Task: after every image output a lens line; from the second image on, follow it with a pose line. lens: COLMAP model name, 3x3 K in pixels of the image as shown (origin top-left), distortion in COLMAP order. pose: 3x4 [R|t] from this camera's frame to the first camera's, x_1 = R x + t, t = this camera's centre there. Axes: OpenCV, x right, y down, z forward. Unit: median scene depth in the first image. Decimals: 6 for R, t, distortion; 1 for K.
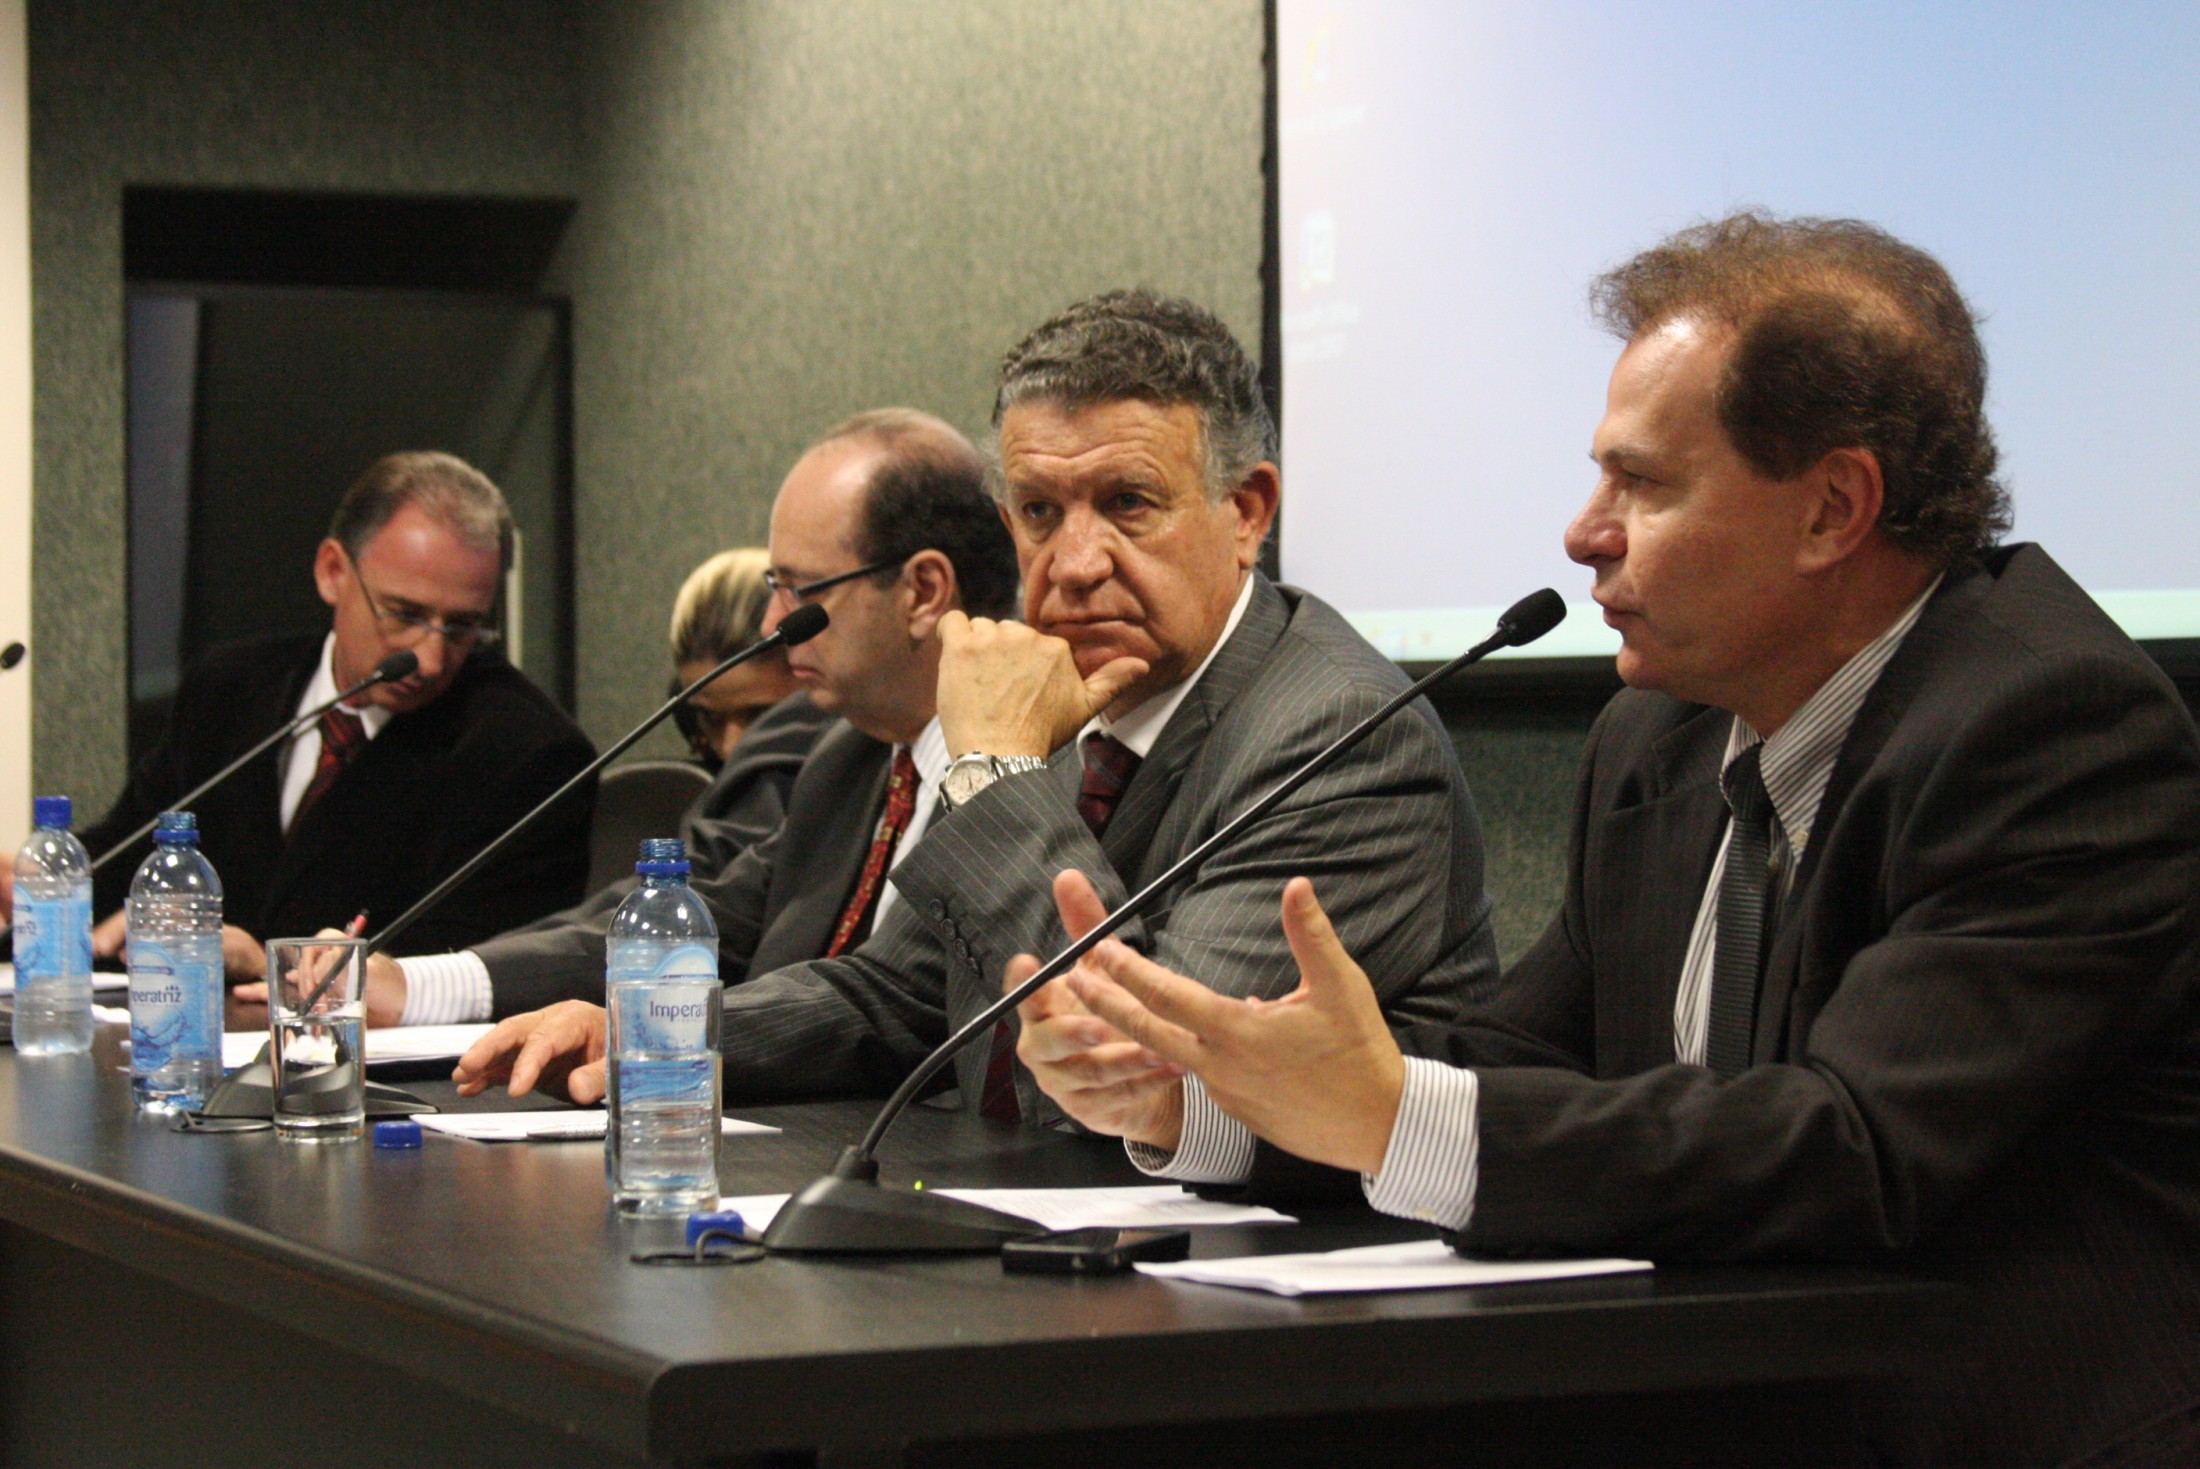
lens RADIAL K [[4365.6, 0, 1100.0], [0, 4365.6, 734.5], [0, 0, 1]] dist [-0.007311, 0.093005]
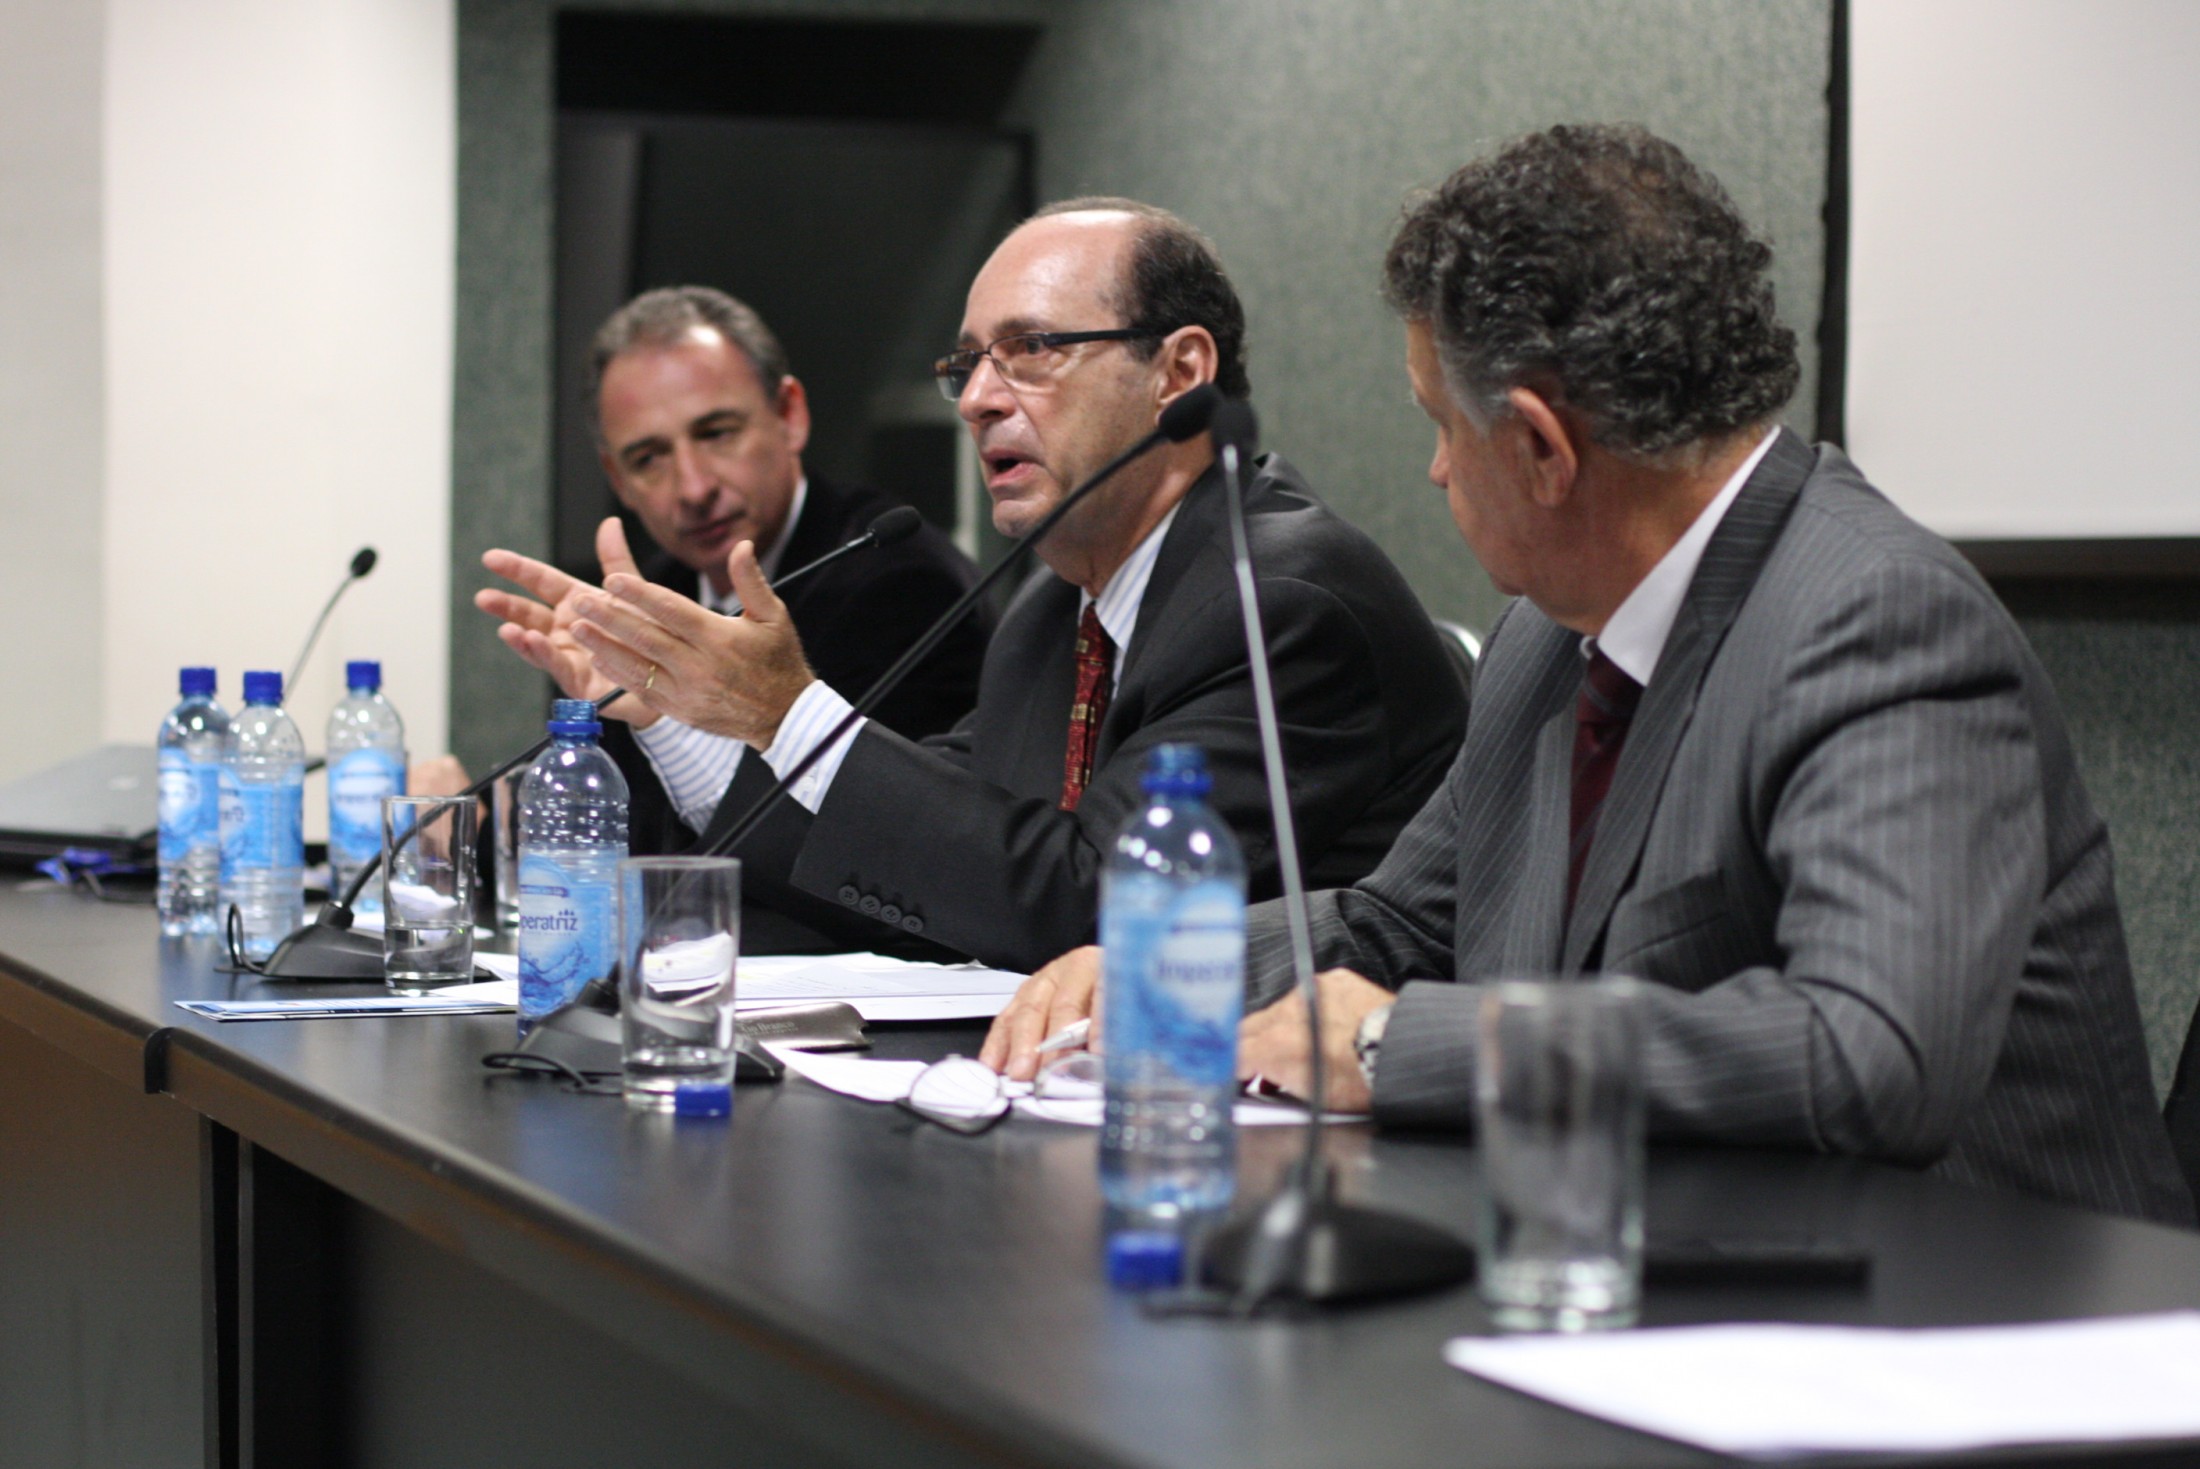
lens RADIAL K [[4349.8, 0, 1100.0], [0, 4349.8, 734.5], [0, 0, 1]] dist [-0.343558, 0.019210]
pose [[0.994923, 0.014826, -0.099539, -0.018040], [-0.012108, 0.999539, 0.027850, 0.000236], [0.099906, -0.026503, 0.994644, 0.113761]]
